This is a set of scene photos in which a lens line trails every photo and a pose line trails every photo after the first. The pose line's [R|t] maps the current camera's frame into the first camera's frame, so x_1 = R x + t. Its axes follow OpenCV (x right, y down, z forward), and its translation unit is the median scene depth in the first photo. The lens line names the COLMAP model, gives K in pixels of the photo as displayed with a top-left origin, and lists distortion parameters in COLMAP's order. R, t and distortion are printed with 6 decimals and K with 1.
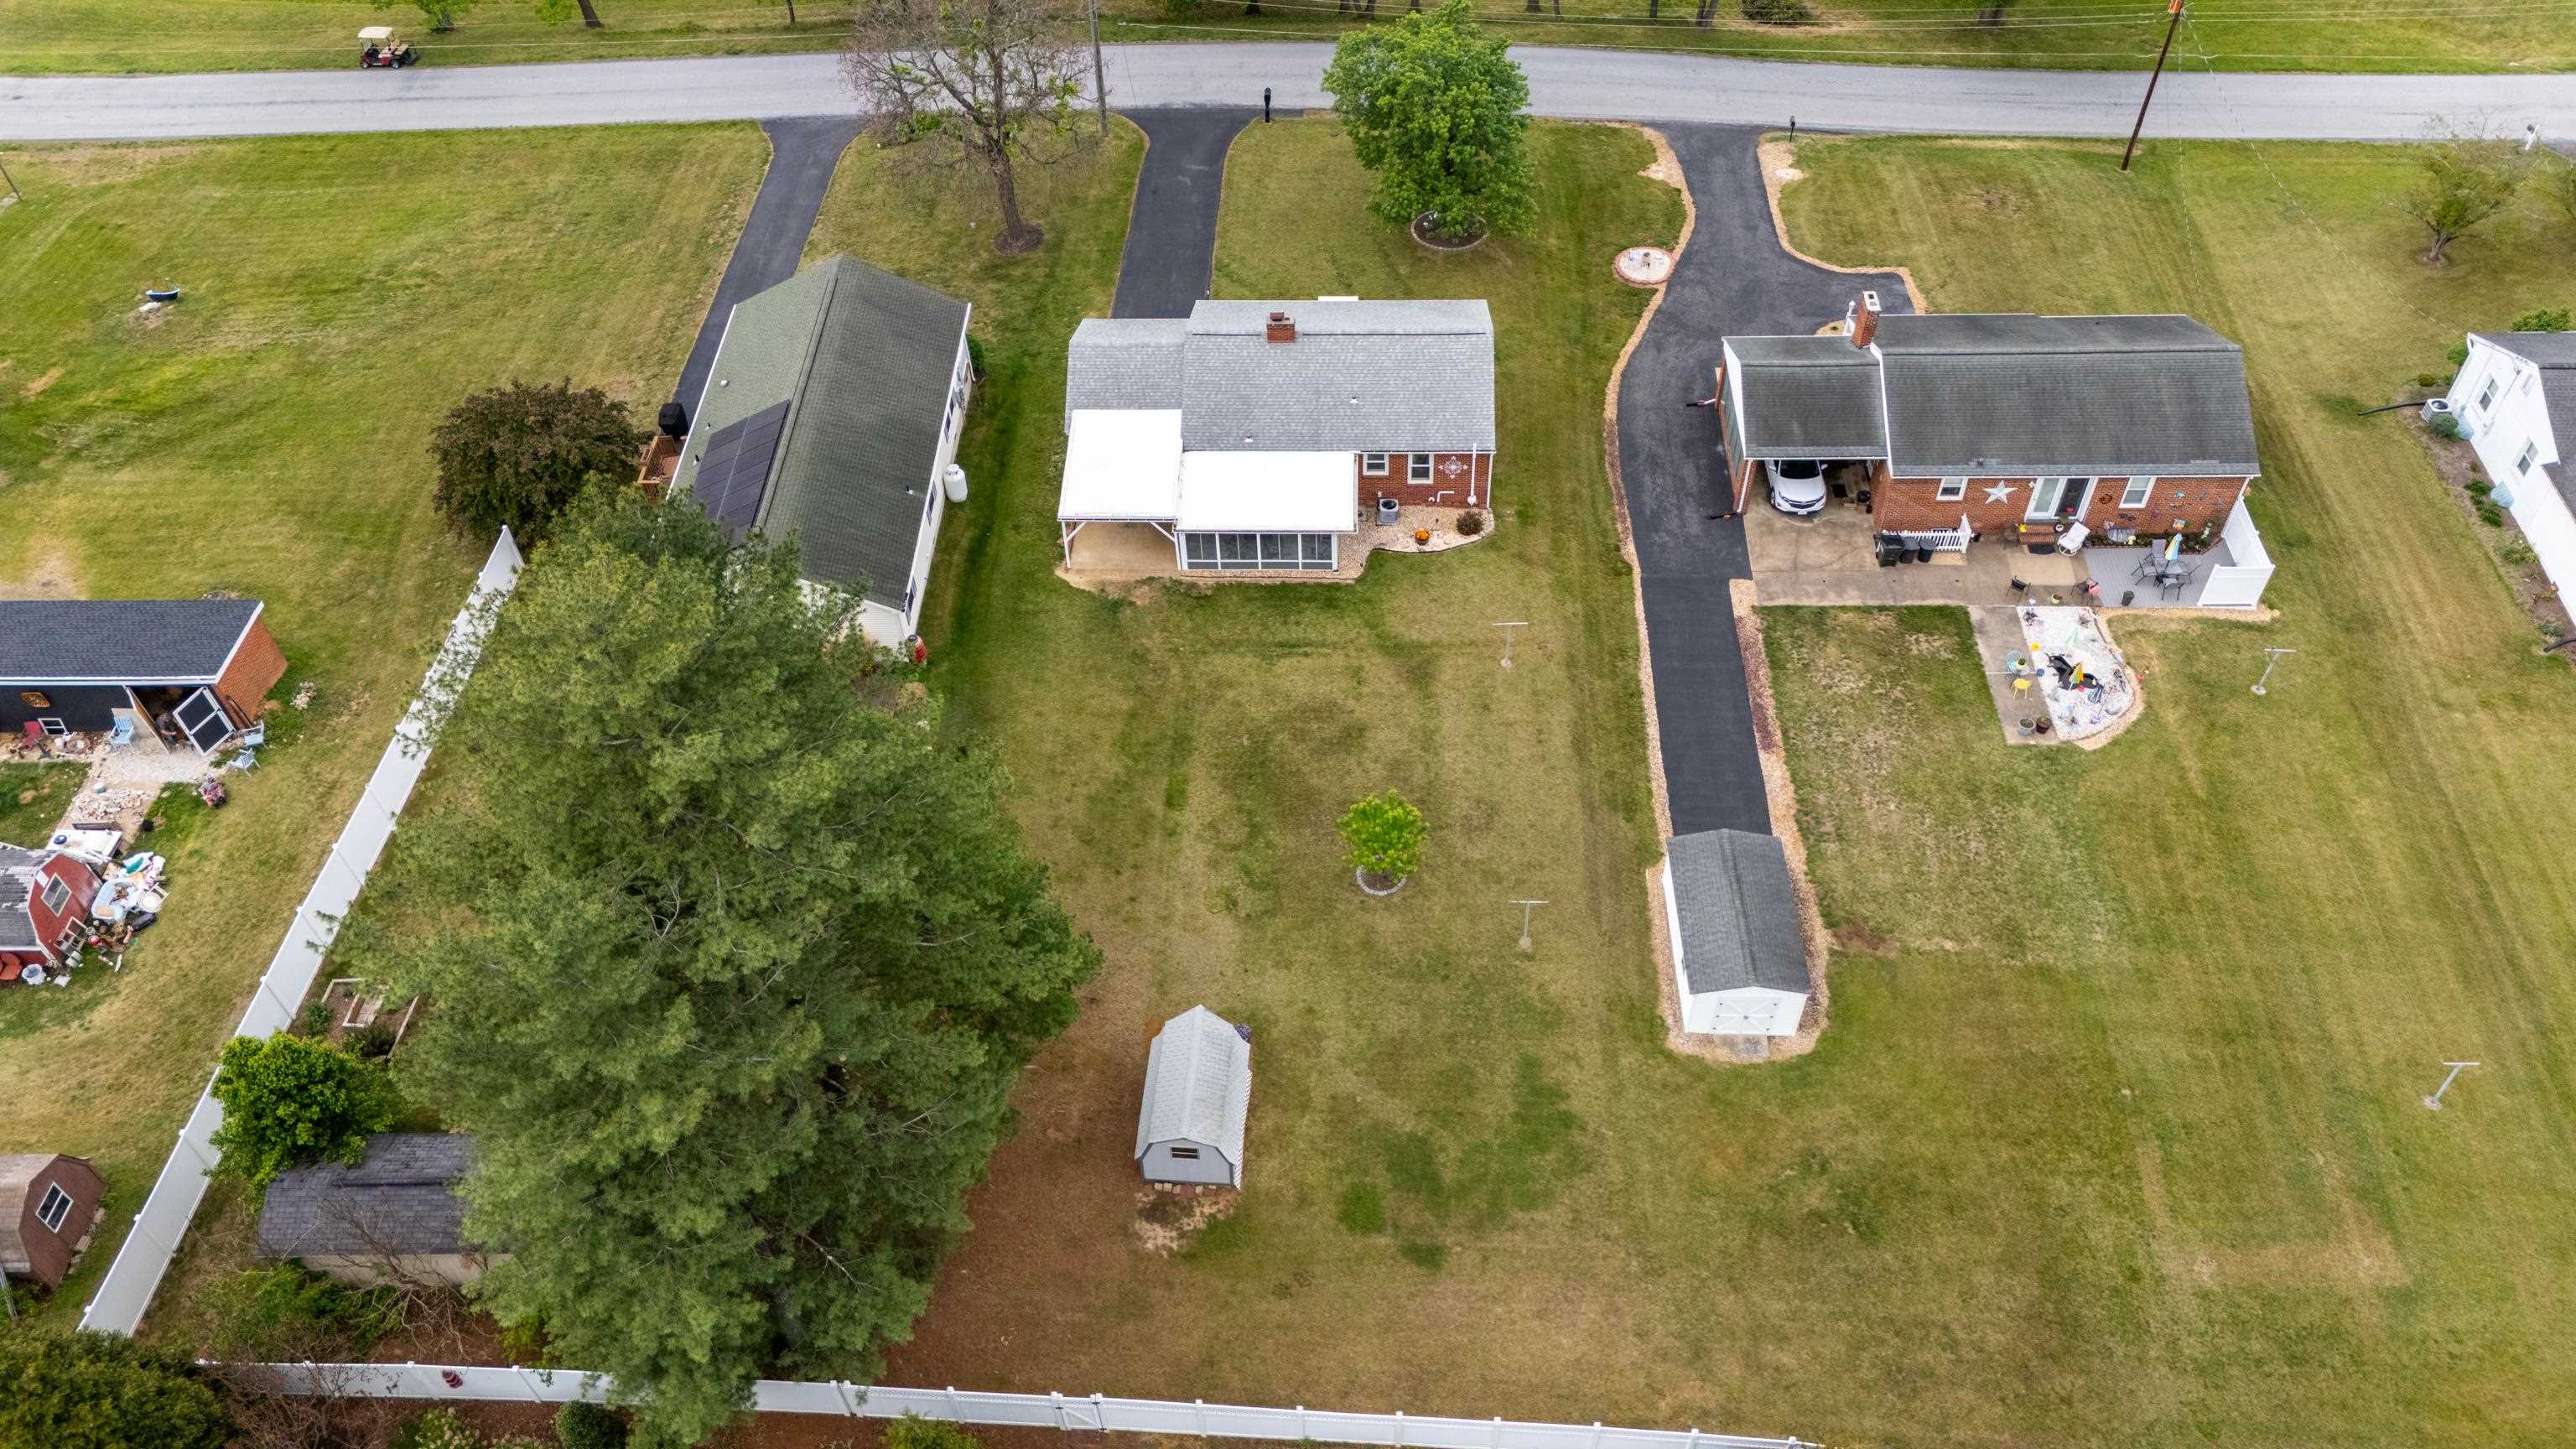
lens RADIAL K [[1894.0, 0, 1286.6], [0, 1894.0, 726.1], [0, 0, 1]] dist [0.076424, -0.074473]
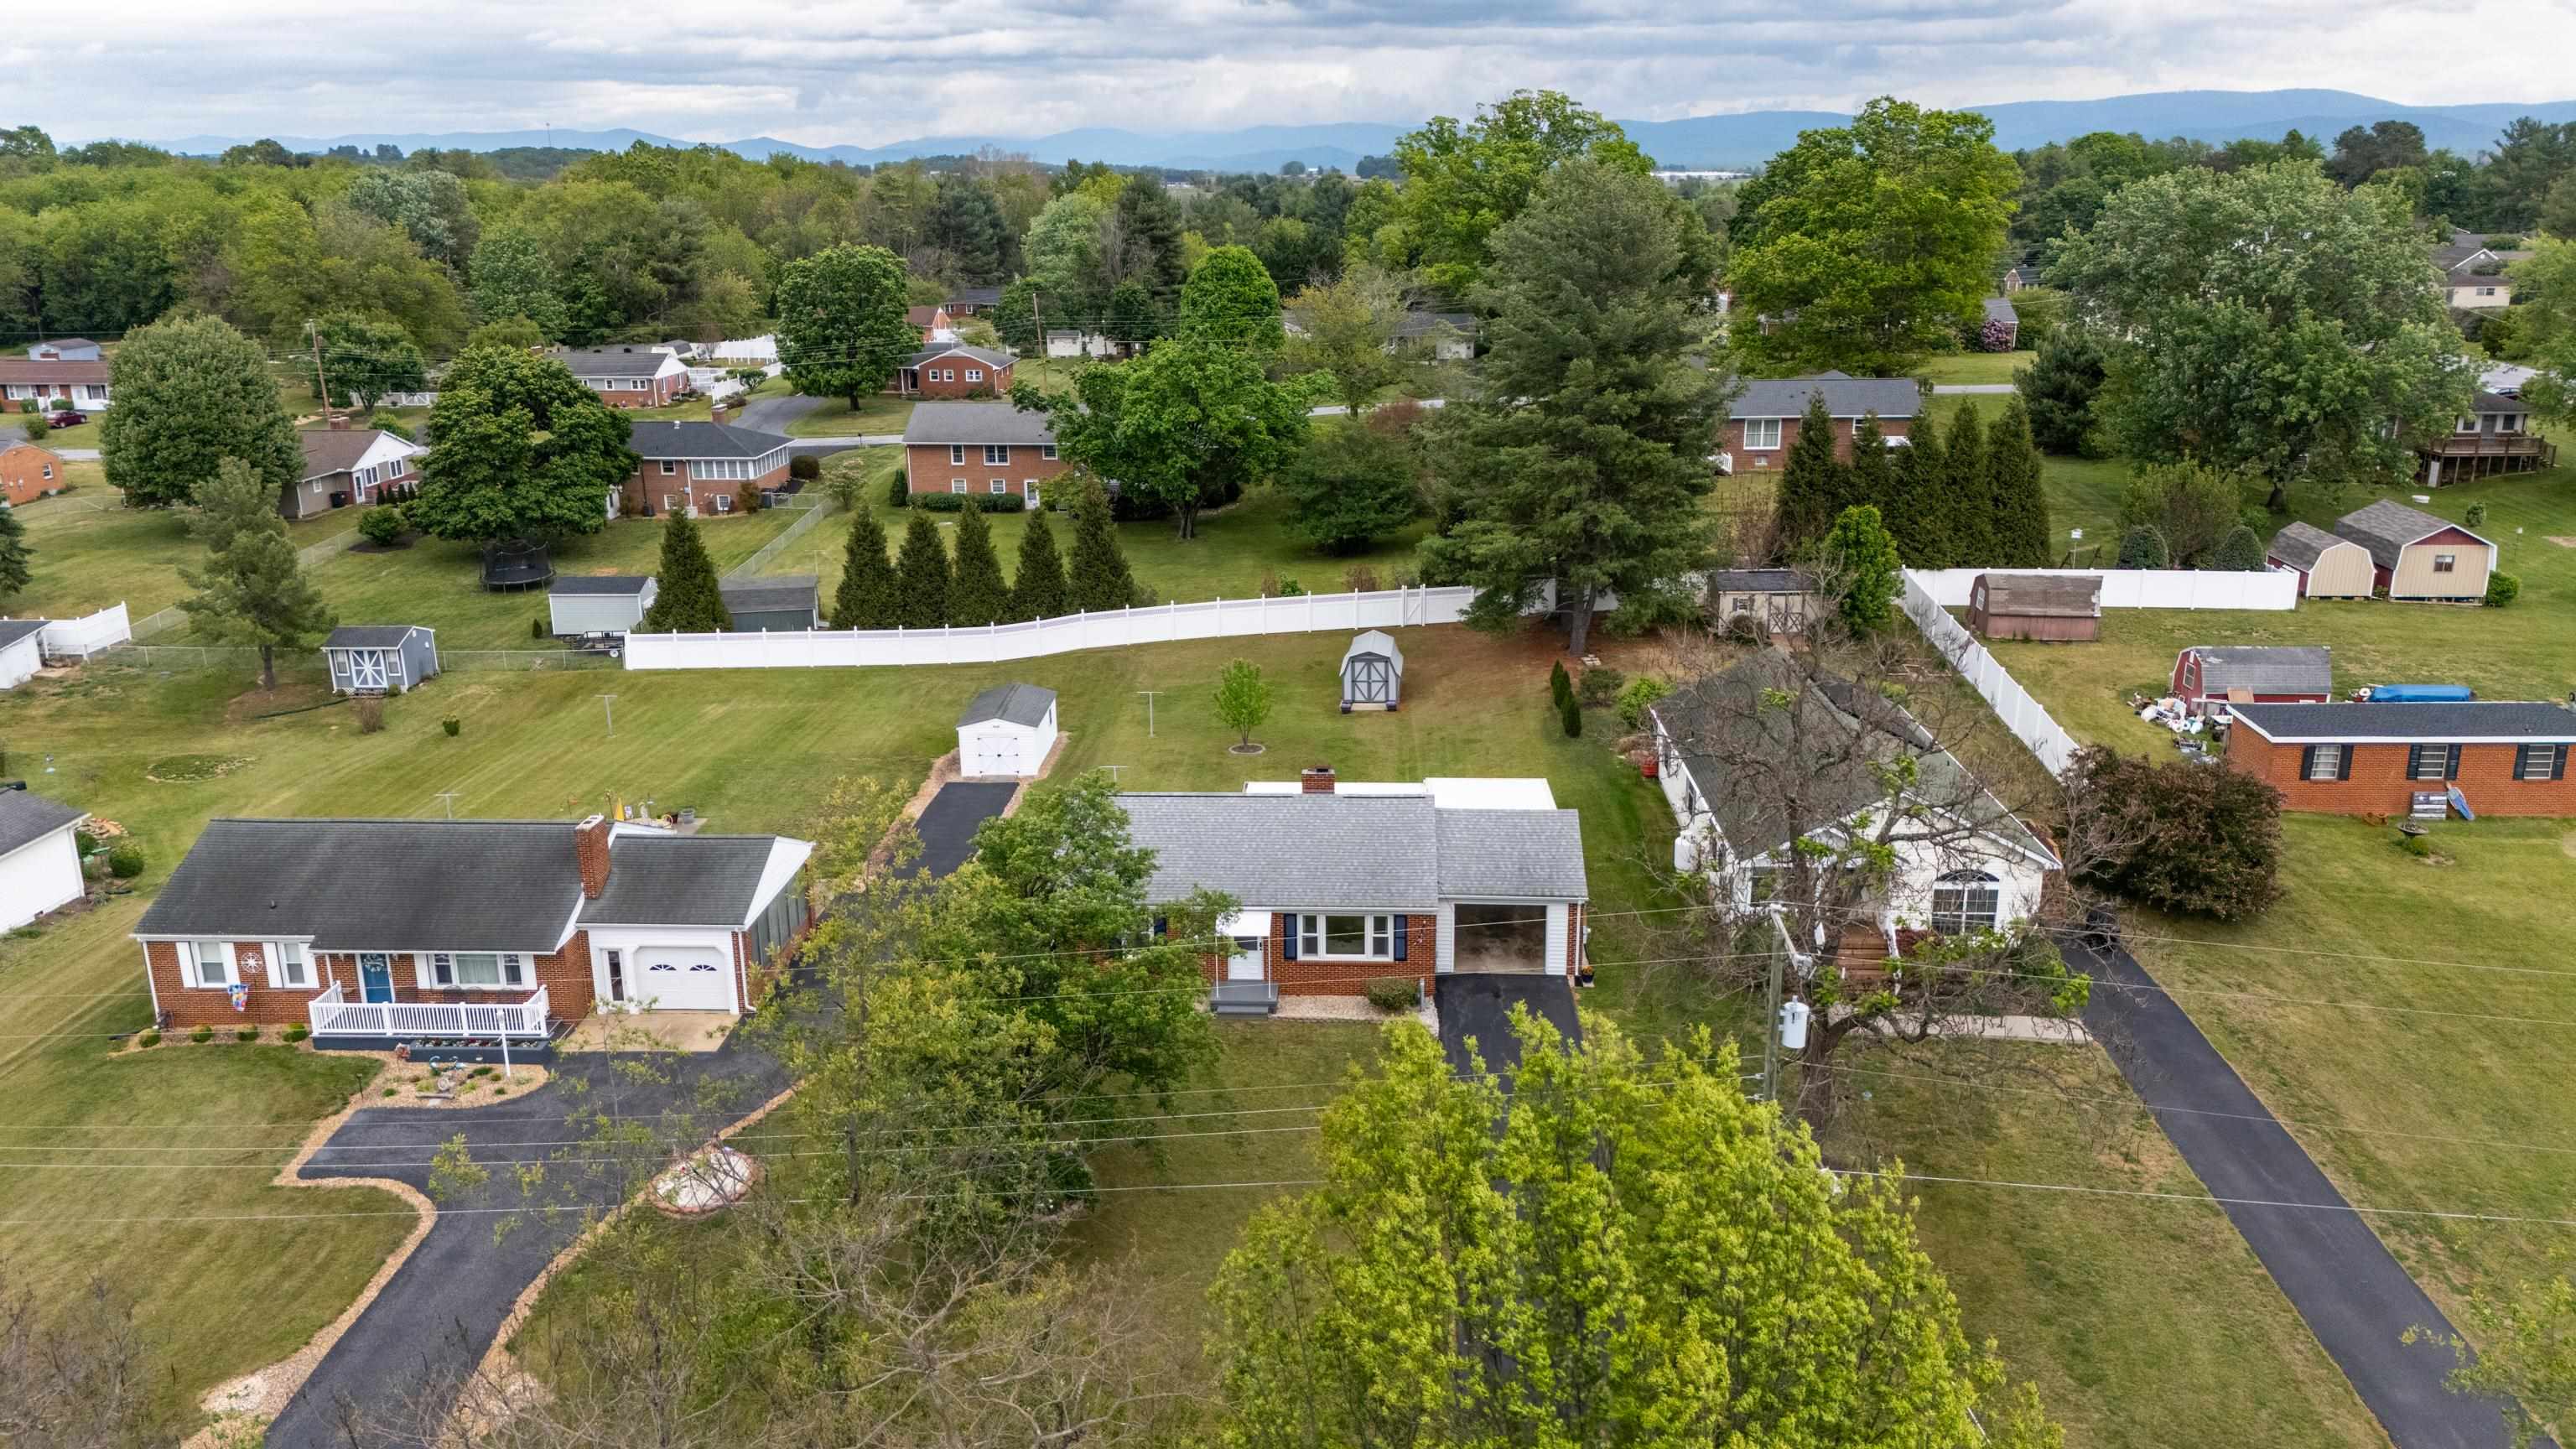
lens RADIAL K [[1894.0, 0, 1285.9], [0, 1894.0, 723.1], [0, 0, 1]] dist [0.076424, -0.074473]
pose [[-0.999093, 0.033469, 0.026326, -0.011915], [0.038250, 0.433728, 0.900231, -1.014965], [0.018712, 0.900422, -0.434615, 1.397143]]
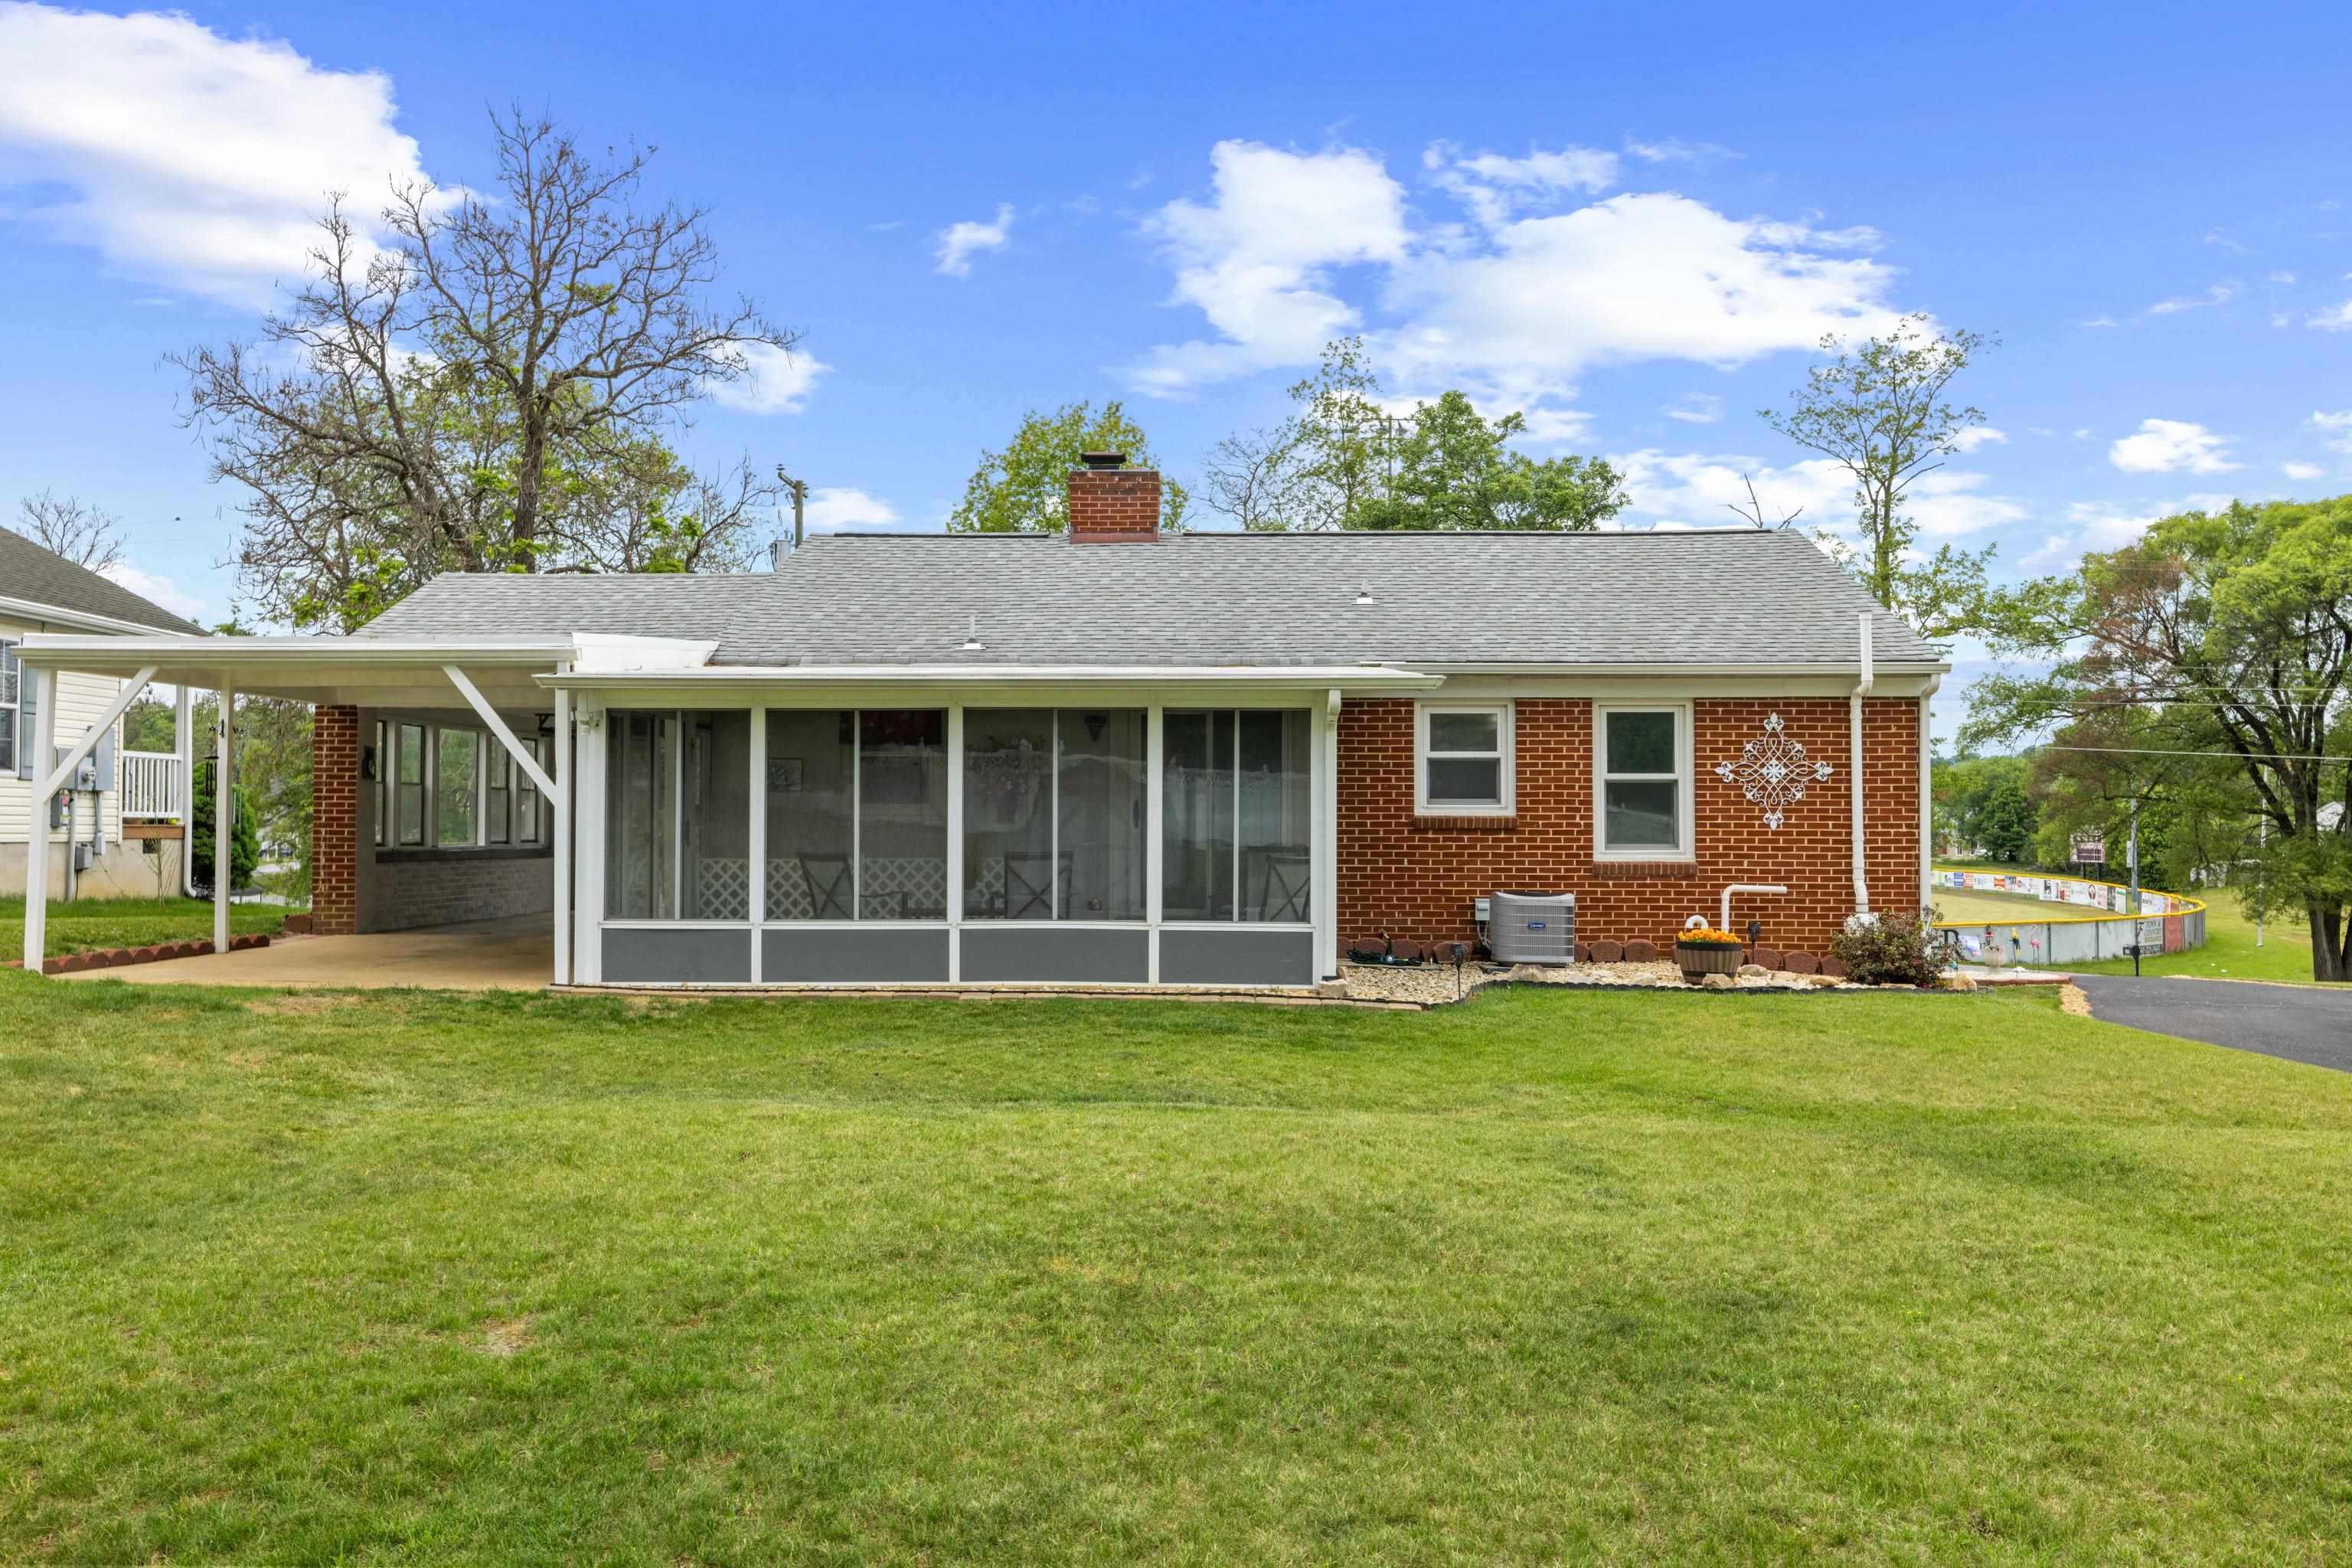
lens RADIAL K [[1856.7, 0, 1177.0], [0, 1856.7, 785.6], [0, 0, 1]] dist [0.000746, 0.007799]
pose [[0.999510, 0.031286, -0.001371, 0.009556], [-0.021443, 0.651802, -0.758086, 0.054516], [-0.022824, 0.757743, 0.652153, 0.872185]]
